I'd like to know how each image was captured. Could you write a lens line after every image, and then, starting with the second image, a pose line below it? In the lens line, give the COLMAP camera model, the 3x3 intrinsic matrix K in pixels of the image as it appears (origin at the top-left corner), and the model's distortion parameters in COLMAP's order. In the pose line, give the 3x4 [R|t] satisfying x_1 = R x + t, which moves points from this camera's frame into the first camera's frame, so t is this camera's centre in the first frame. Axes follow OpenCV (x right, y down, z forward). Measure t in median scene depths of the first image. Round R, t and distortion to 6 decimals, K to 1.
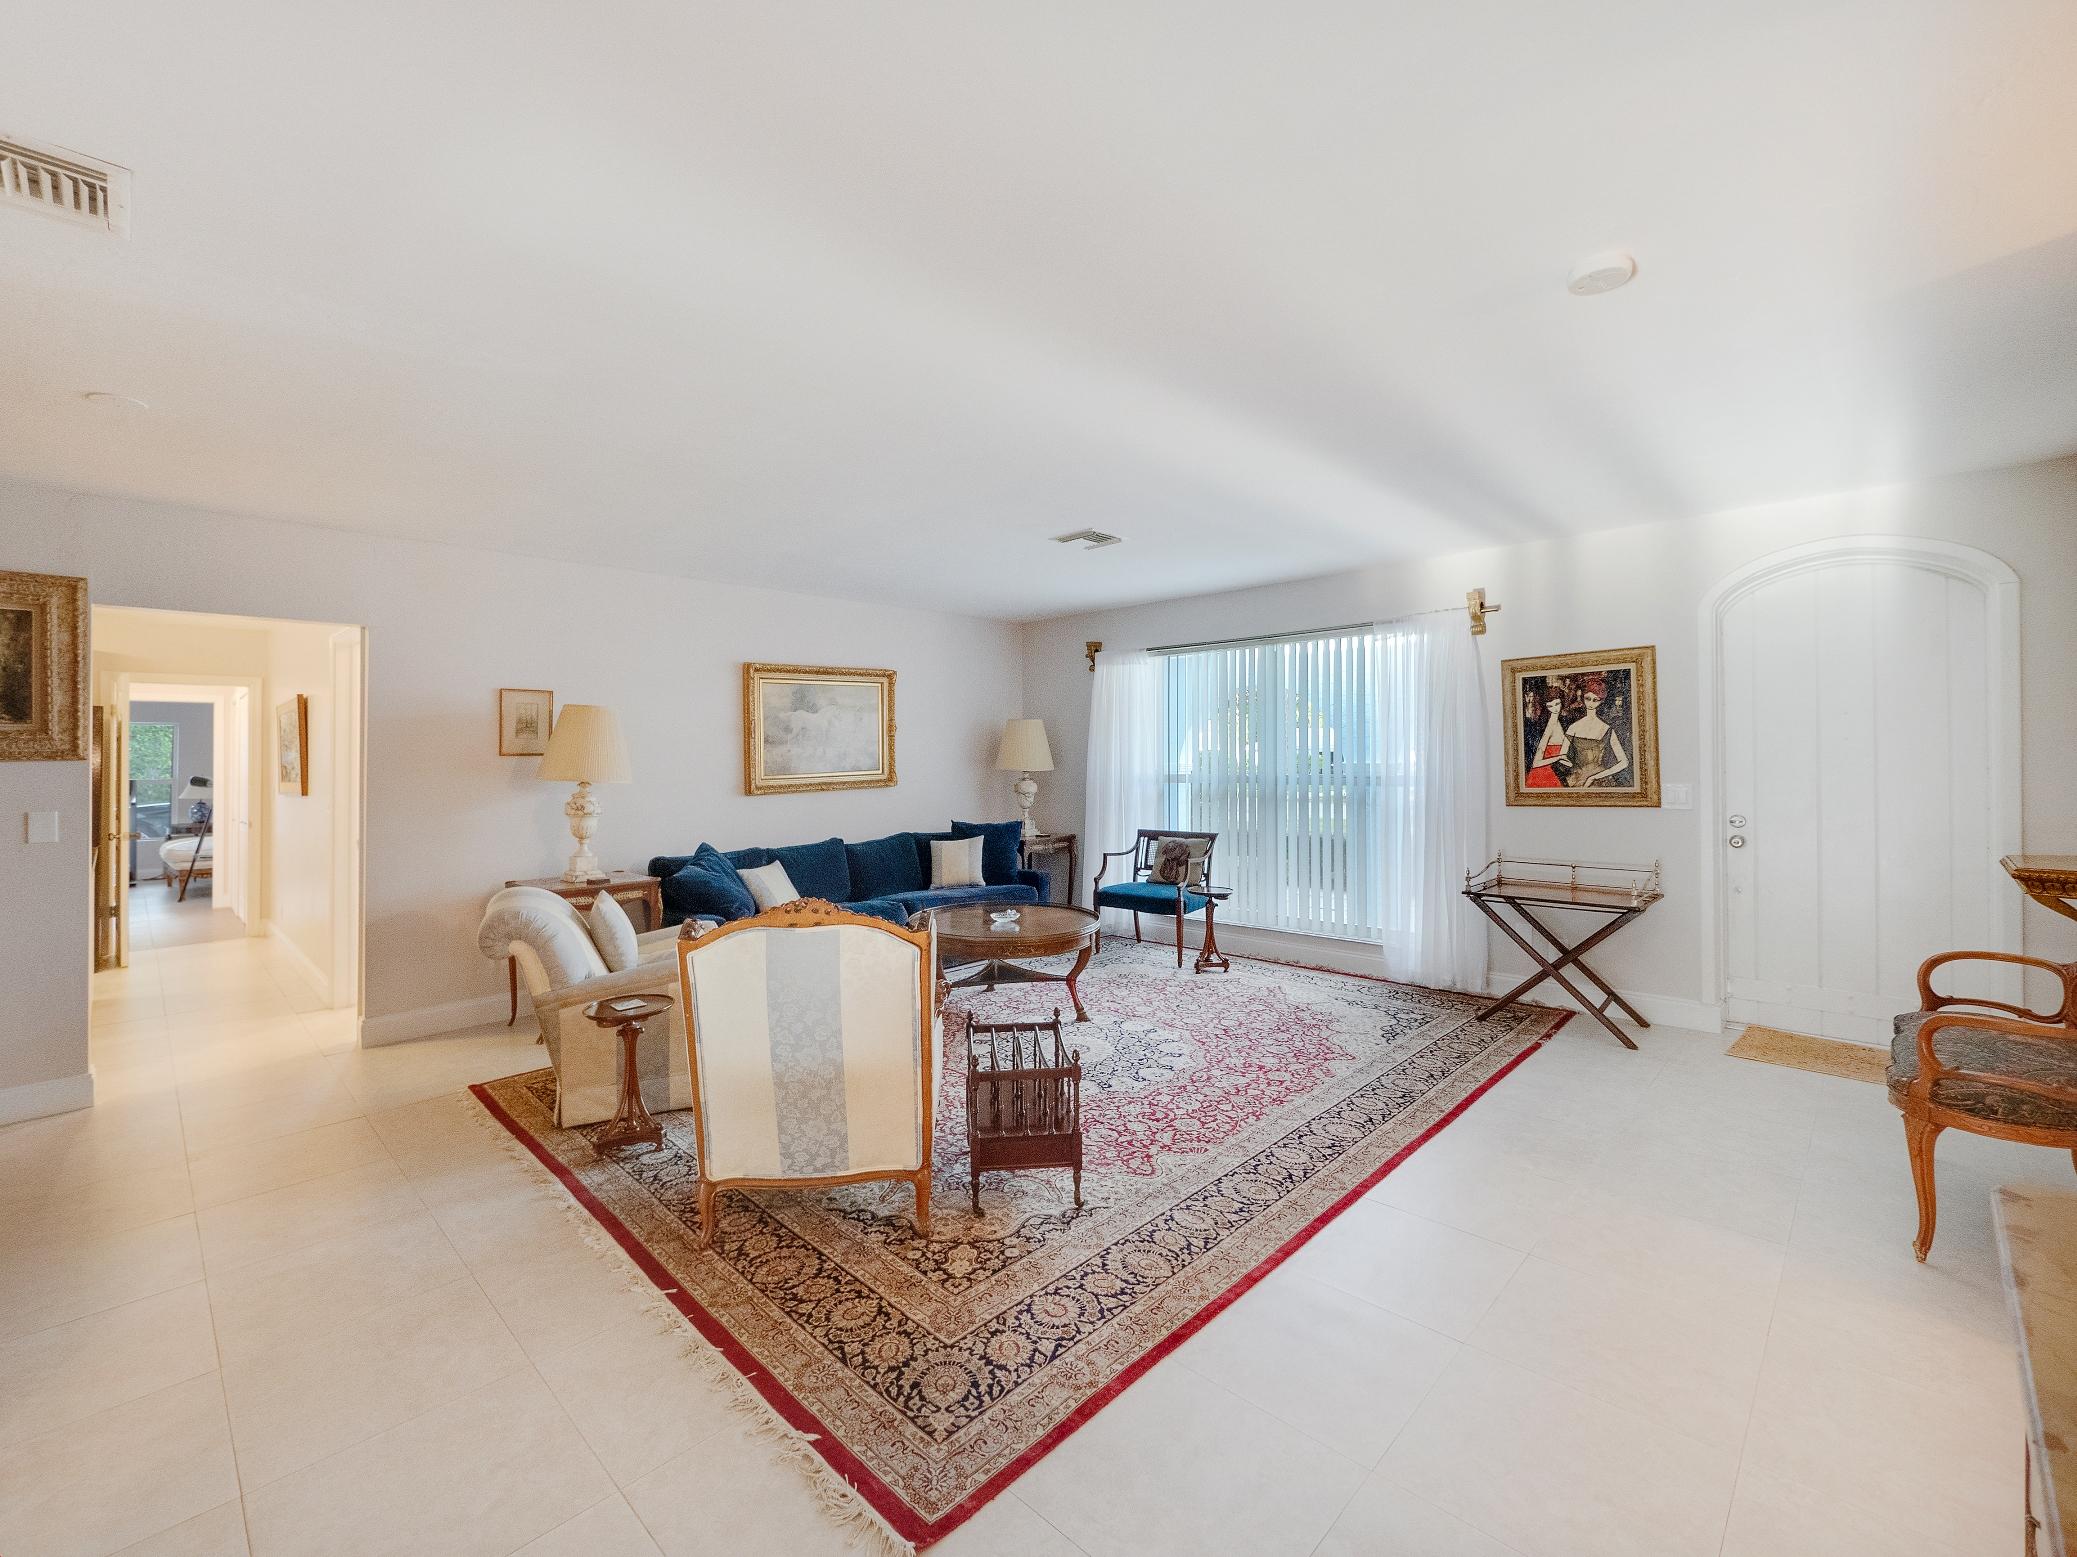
lens RADIAL K [[897.6, 0, 1021.1], [0, 897.6, 757.6], [0, 0, 1]] dist [-0.000046, -0.000656]
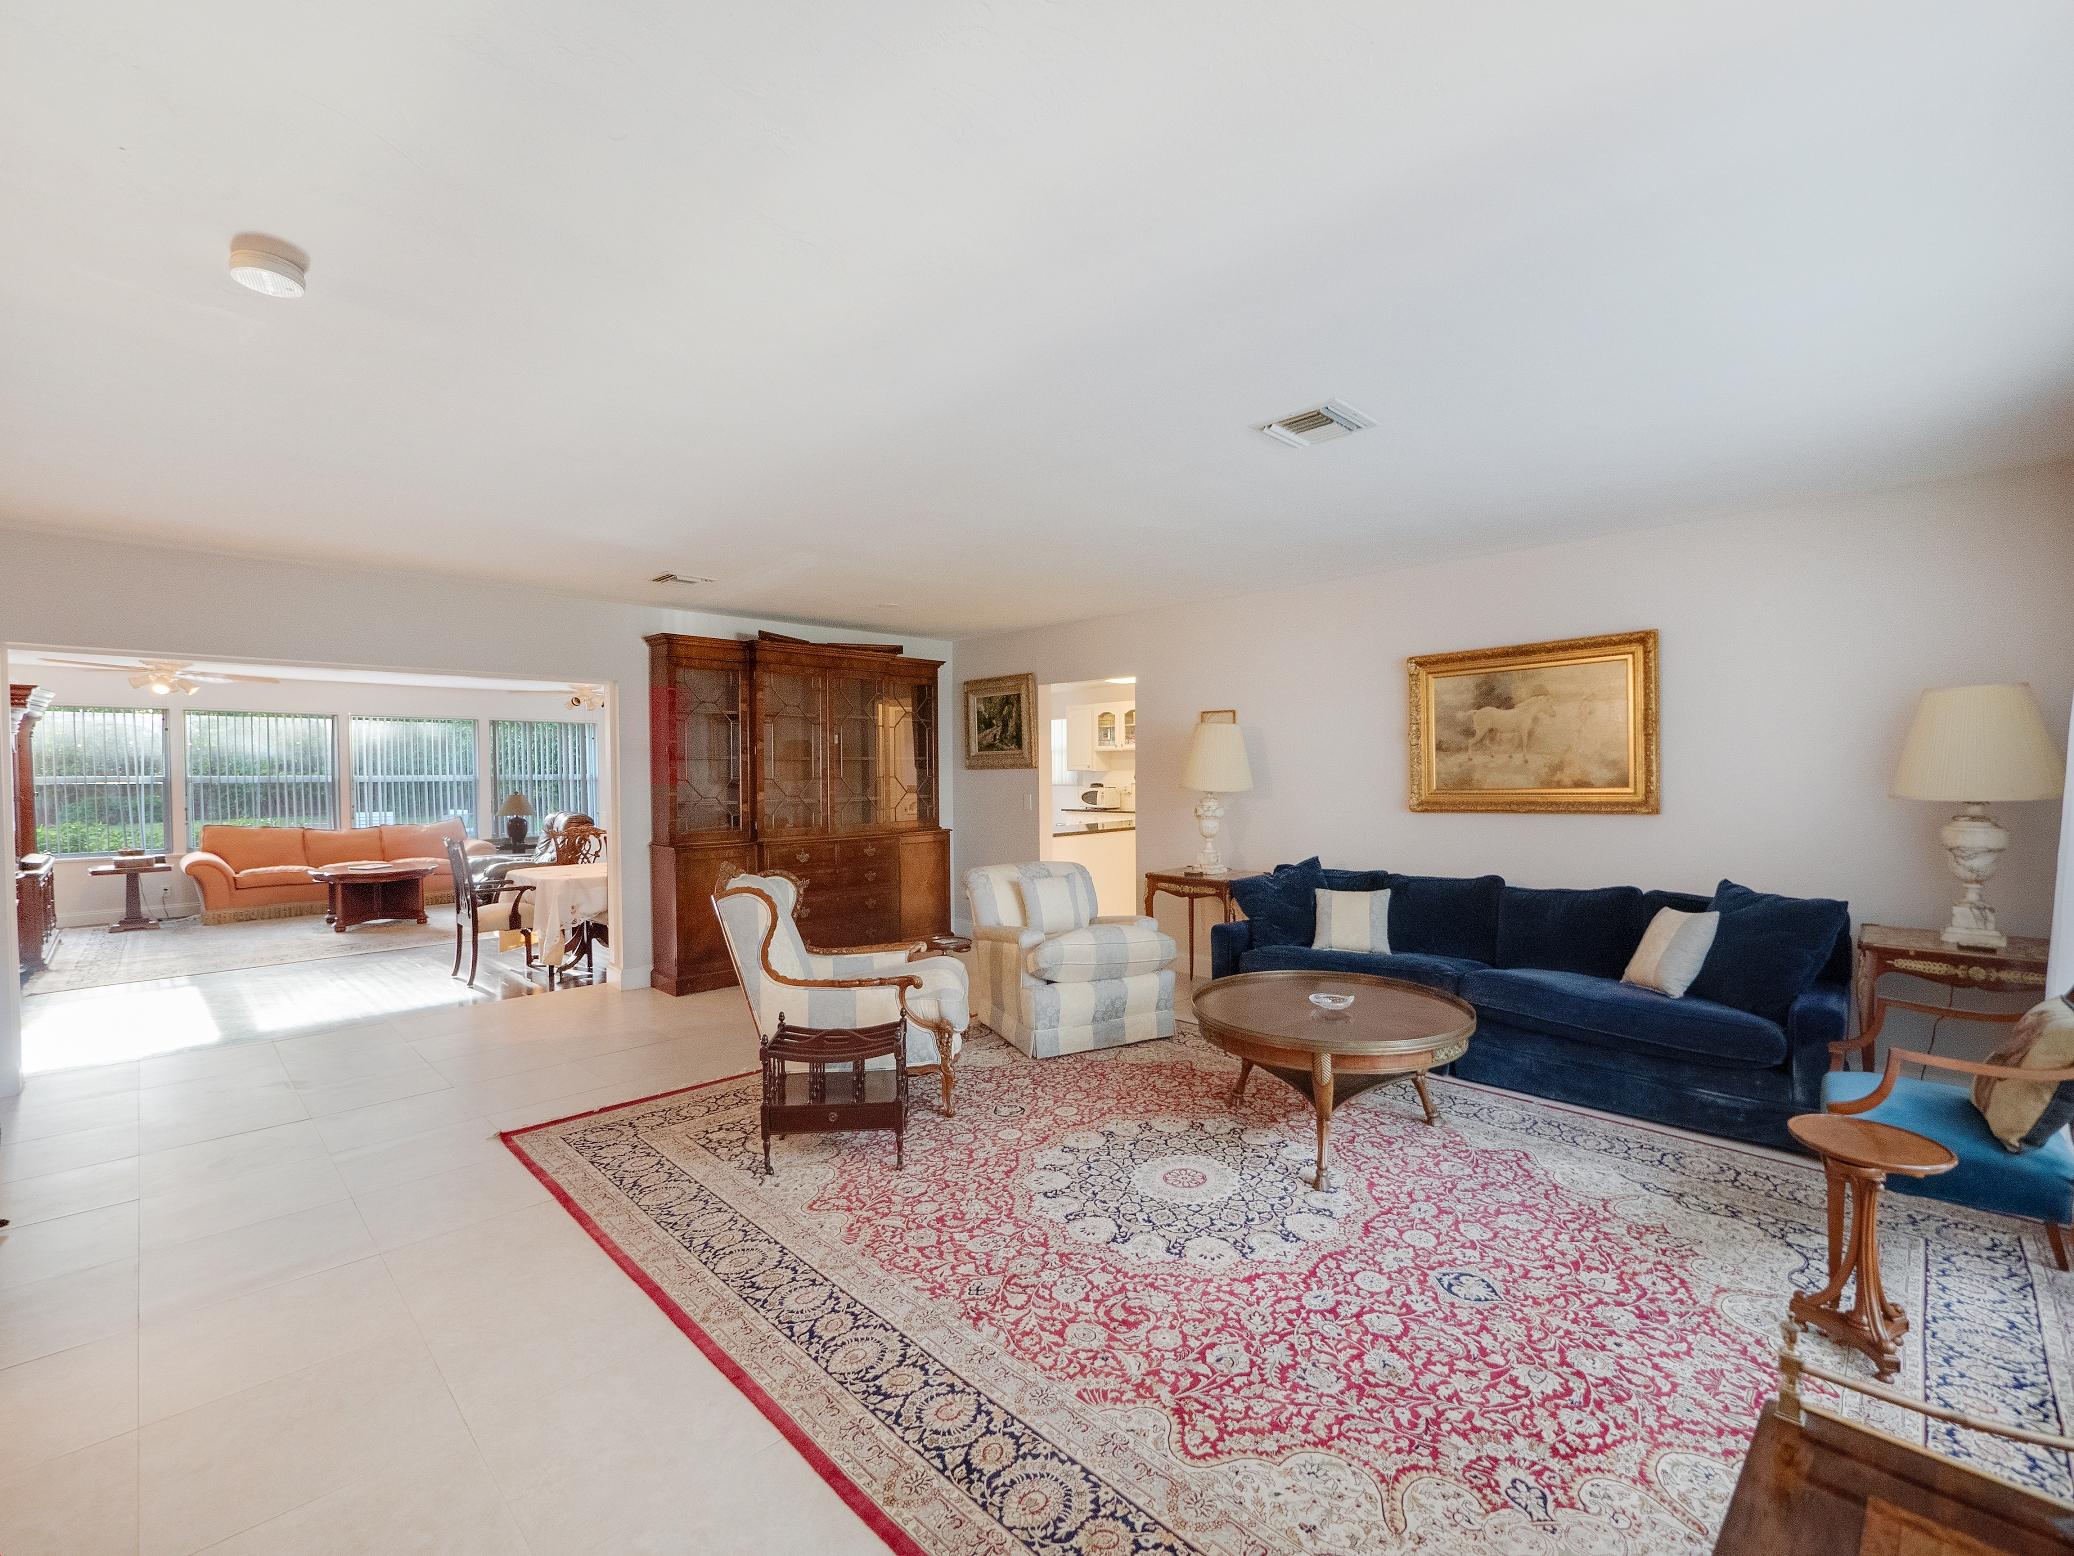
lens RADIAL K [[896.3, 0, 1022.8], [0, 896.3, 787.5], [0, 0, 1]] dist [-0.000046, -0.000656]
pose [[-0.018880, 0.030691, -0.999351, 0.818929], [0.007492, 0.999505, 0.030555, -0.015001], [0.999794, -0.006910, -0.019101, 0.933625]]
